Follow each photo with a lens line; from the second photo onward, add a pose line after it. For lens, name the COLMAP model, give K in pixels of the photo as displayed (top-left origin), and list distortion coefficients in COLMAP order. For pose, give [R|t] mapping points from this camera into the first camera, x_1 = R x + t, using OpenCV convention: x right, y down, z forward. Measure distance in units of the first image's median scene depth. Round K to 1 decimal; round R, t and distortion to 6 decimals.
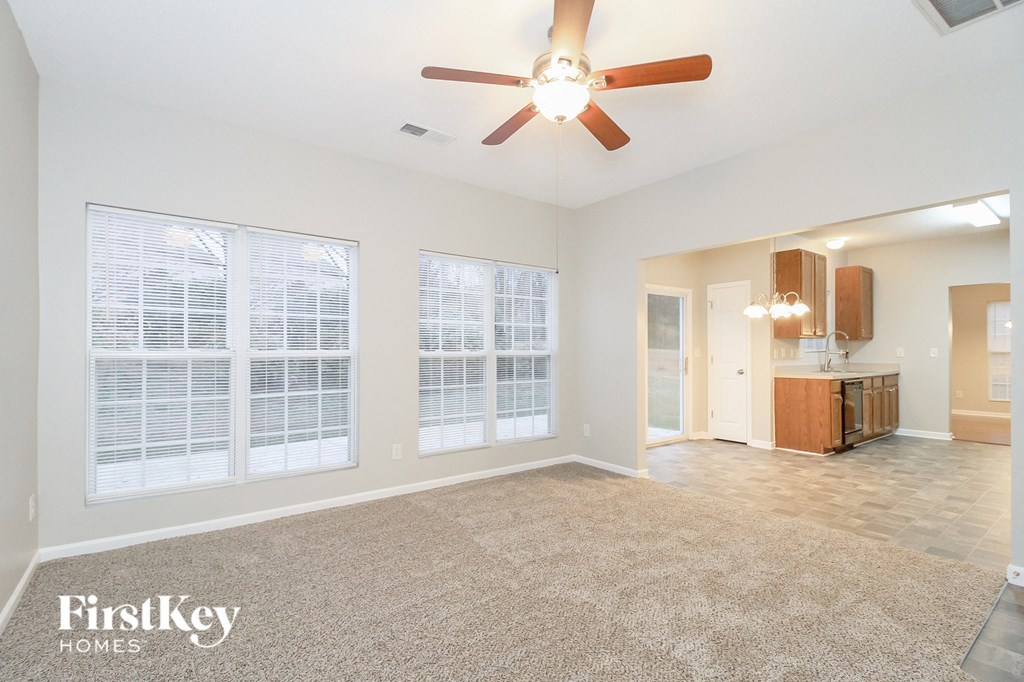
lens RADIAL K [[480.1, 0, 508.5], [0, 480.1, 346.0], [0, 0, 1]] dist [-0.004640, -0.000774]
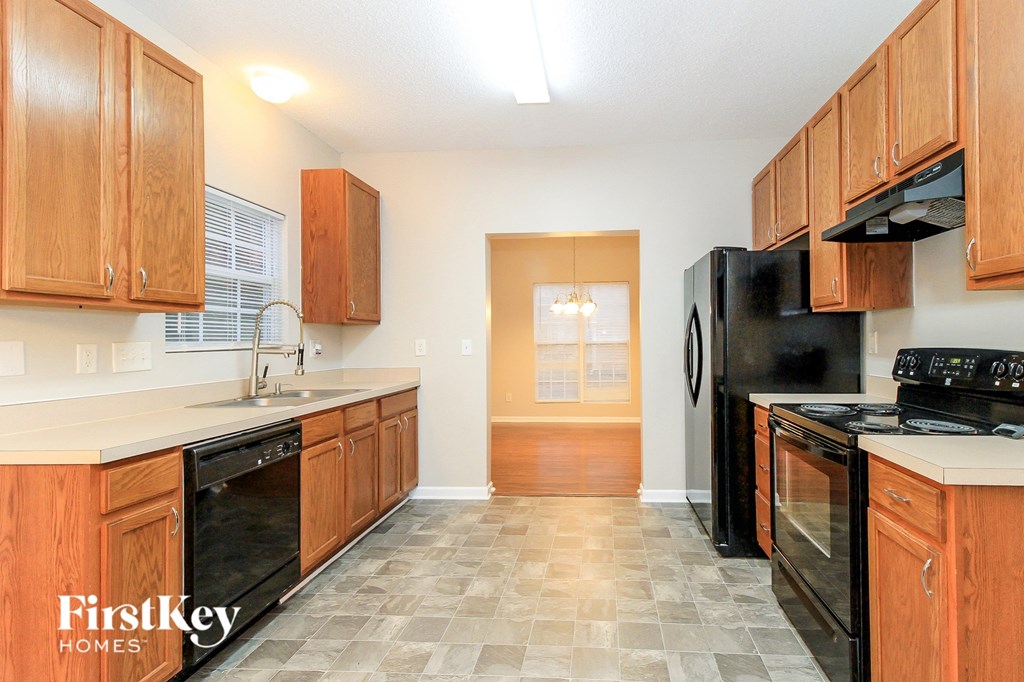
lens RADIAL K [[480.1, 0, 512.4], [0, 480.1, 337.5], [0, 0, 1]] dist [-0.004640, -0.000774]
pose [[0.735804, -0.001778, 0.677192, 0.541023], [0.003369, 0.999994, -0.001035, 0.003103], [-0.677186, 0.003043, 0.735805, 0.540759]]
